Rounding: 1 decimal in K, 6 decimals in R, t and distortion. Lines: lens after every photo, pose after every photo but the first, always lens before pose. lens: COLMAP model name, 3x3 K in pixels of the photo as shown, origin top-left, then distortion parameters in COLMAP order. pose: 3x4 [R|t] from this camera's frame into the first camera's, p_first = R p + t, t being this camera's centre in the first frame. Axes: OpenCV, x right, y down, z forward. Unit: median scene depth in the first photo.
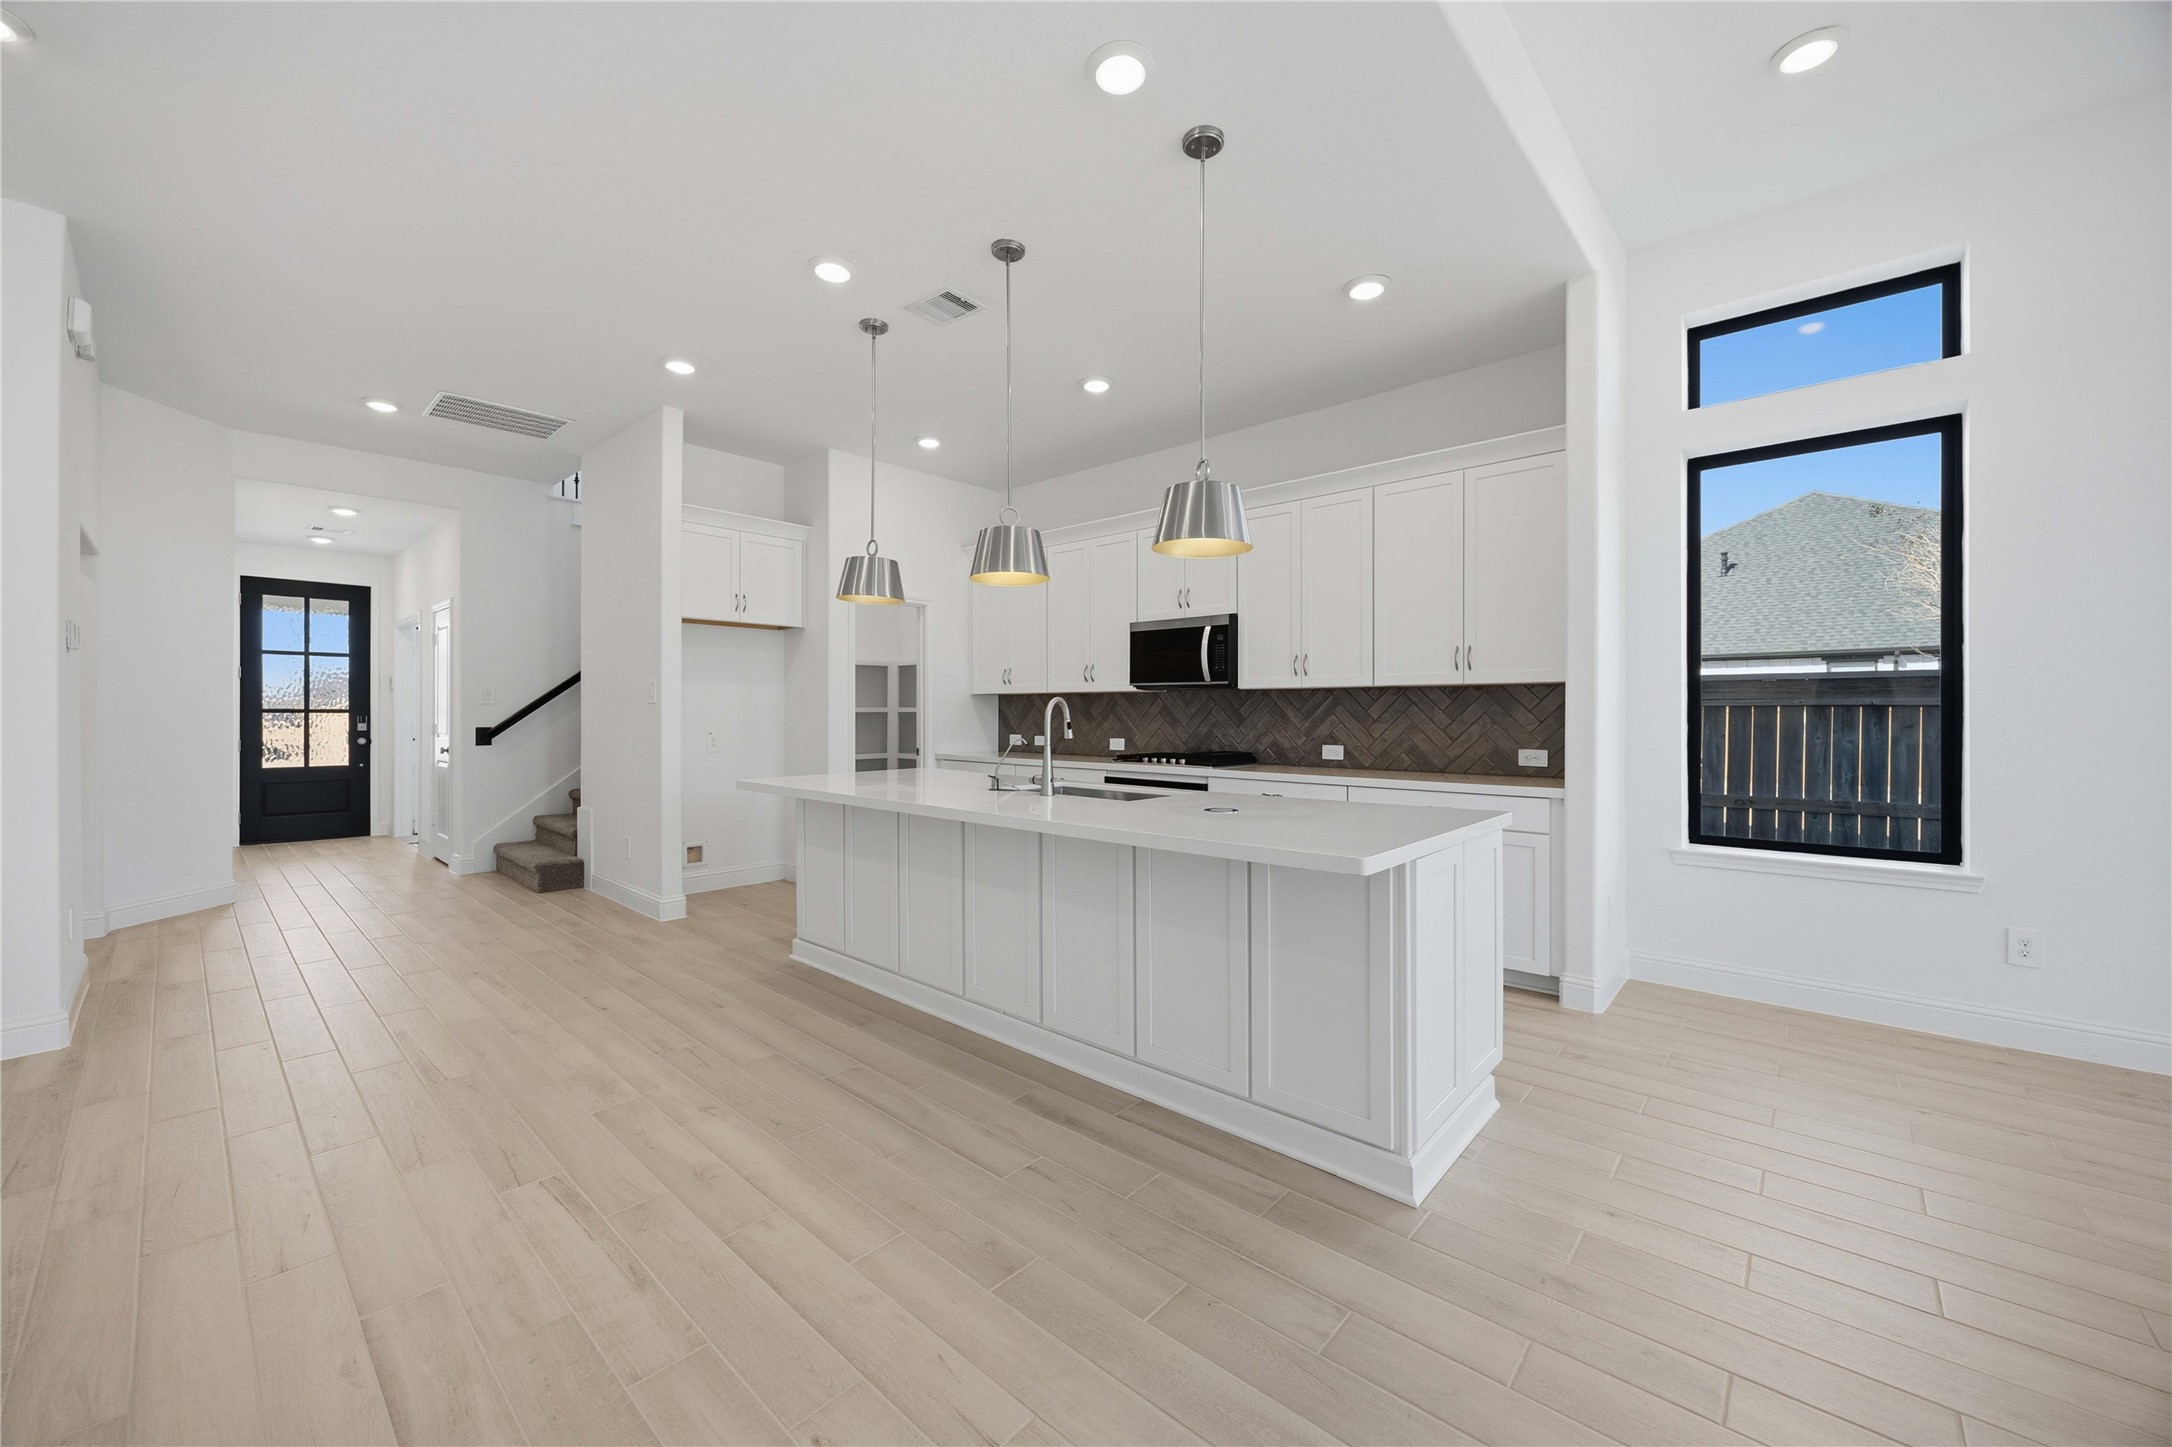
lens RADIAL K [[829.3, 0, 1083.4], [0, 829.3, 713.8], [0, 0, 1]] dist [-0.005286, 0.000736]
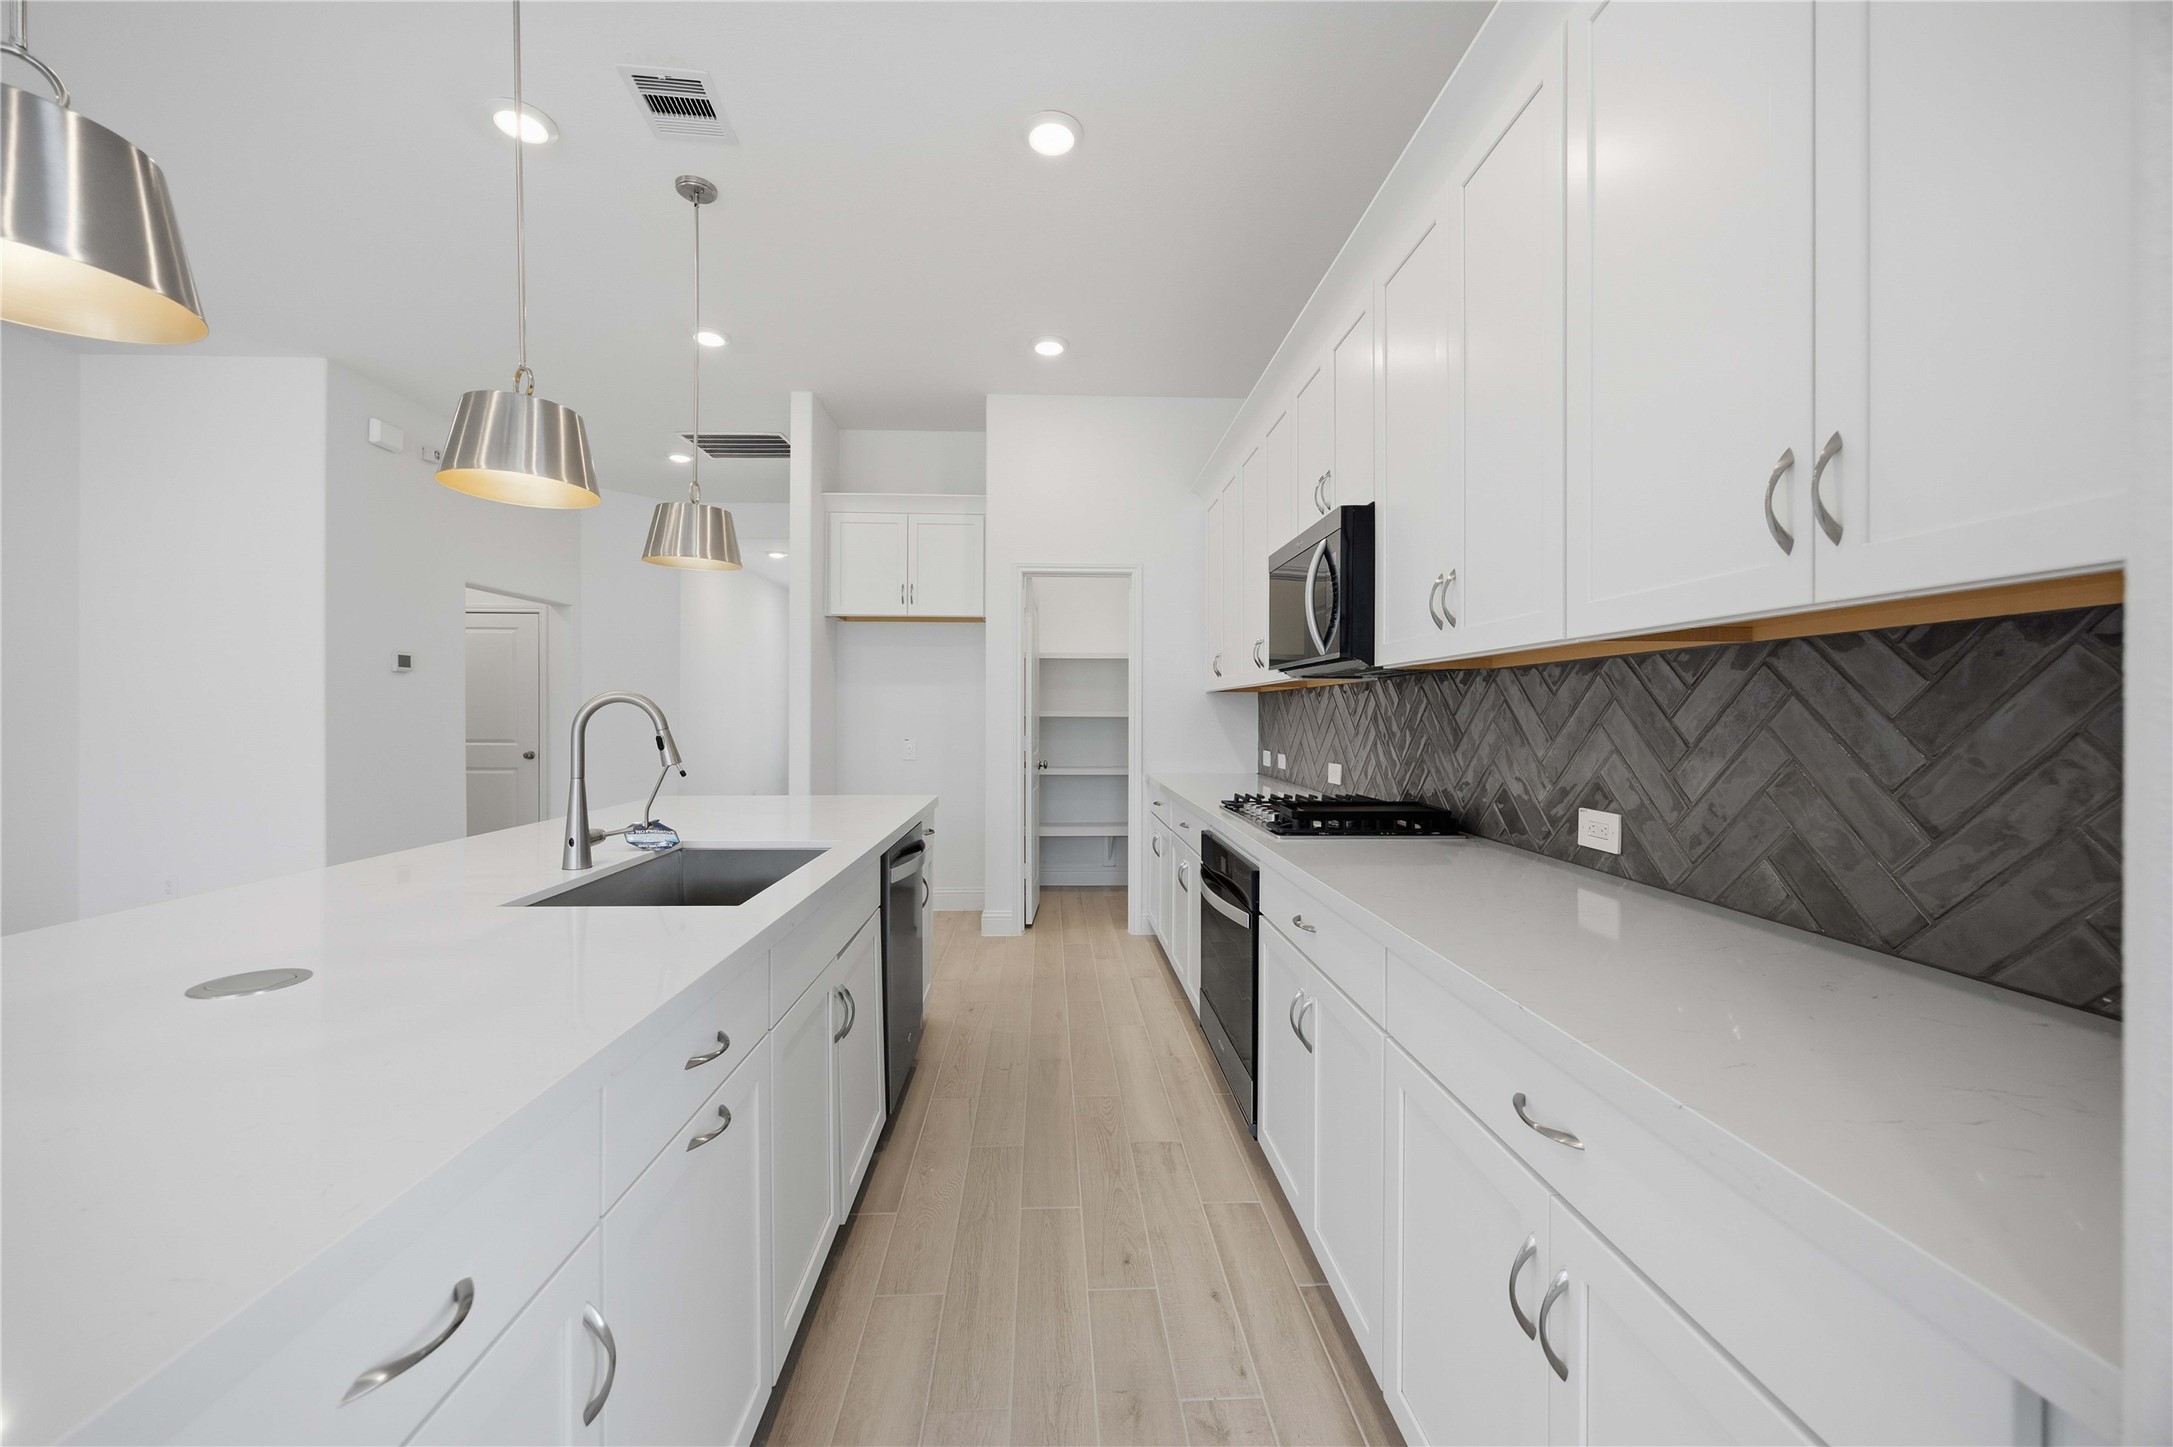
lens RADIAL K [[829.7, 0, 1083.9], [0, 829.7, 716.4], [0, 0, 1]] dist [-0.005286, 0.000736]
pose [[0.705564, 0.002065, -0.708643, 0.427953], [-0.002329, 0.999997, 0.000595, -0.003915], [0.708643, 0.001231, 0.705567, 0.617443]]
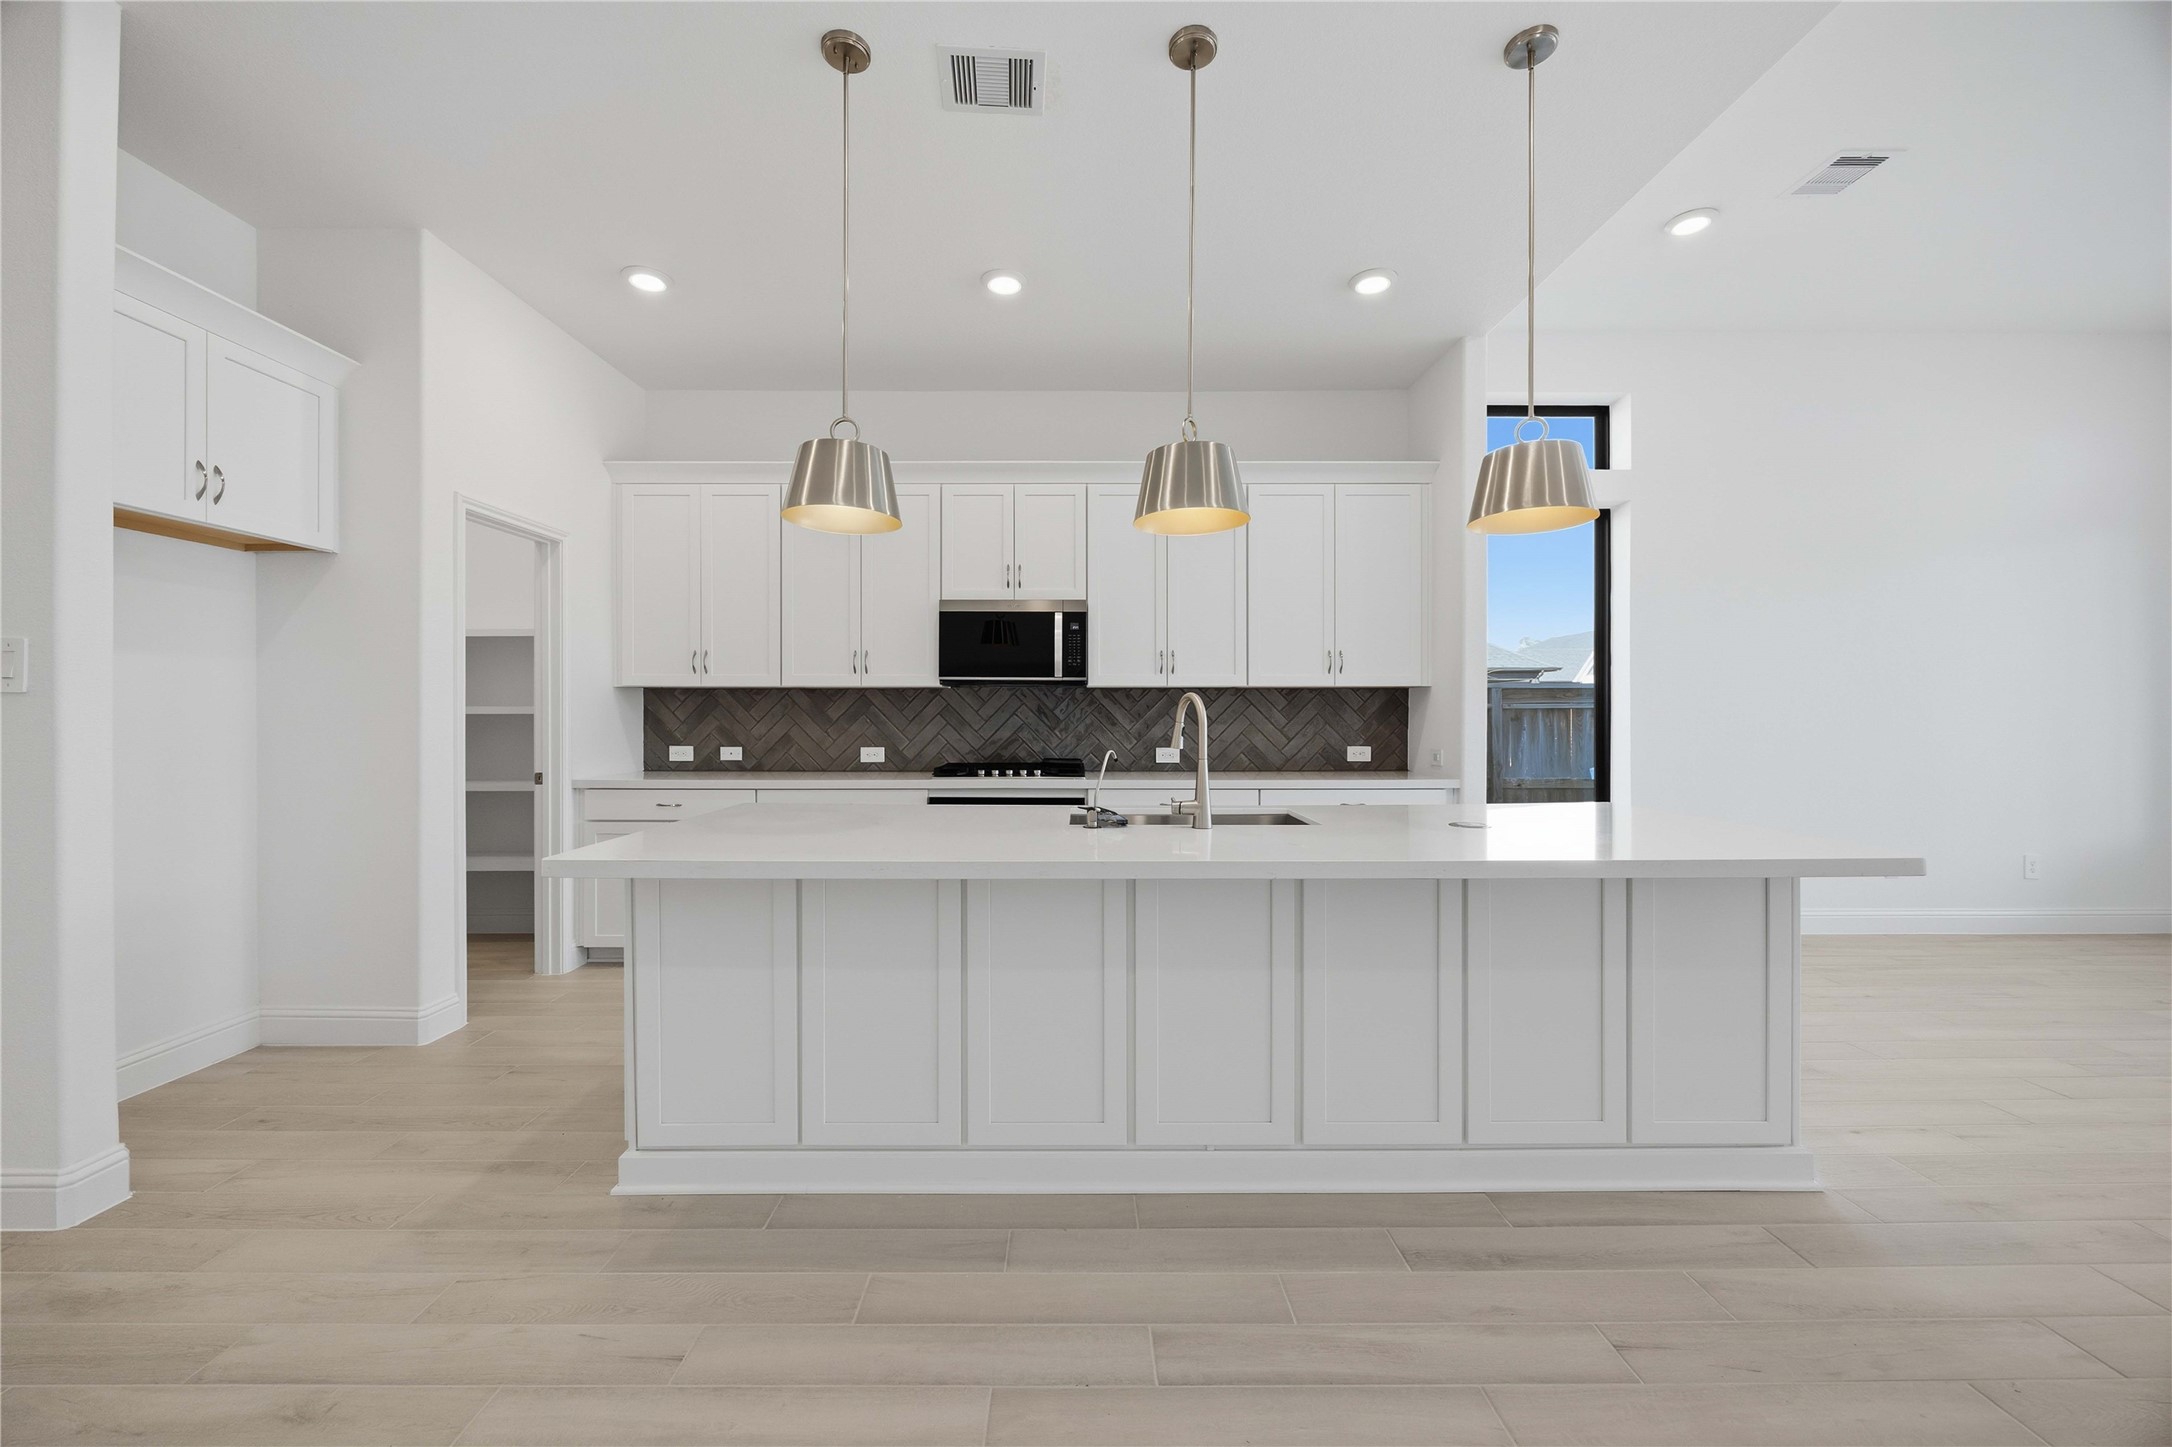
lens RADIAL K [[829.3, 0, 1080.5], [0, 829.3, 711.0], [0, 0, 1]] dist [-0.005286, 0.000736]
pose [[0.737929, 0.000139, 0.674879, -0.444705], [0.002687, 0.999991, -0.003144, -0.001453], [-0.674873, 0.004134, 0.737922, 0.390409]]
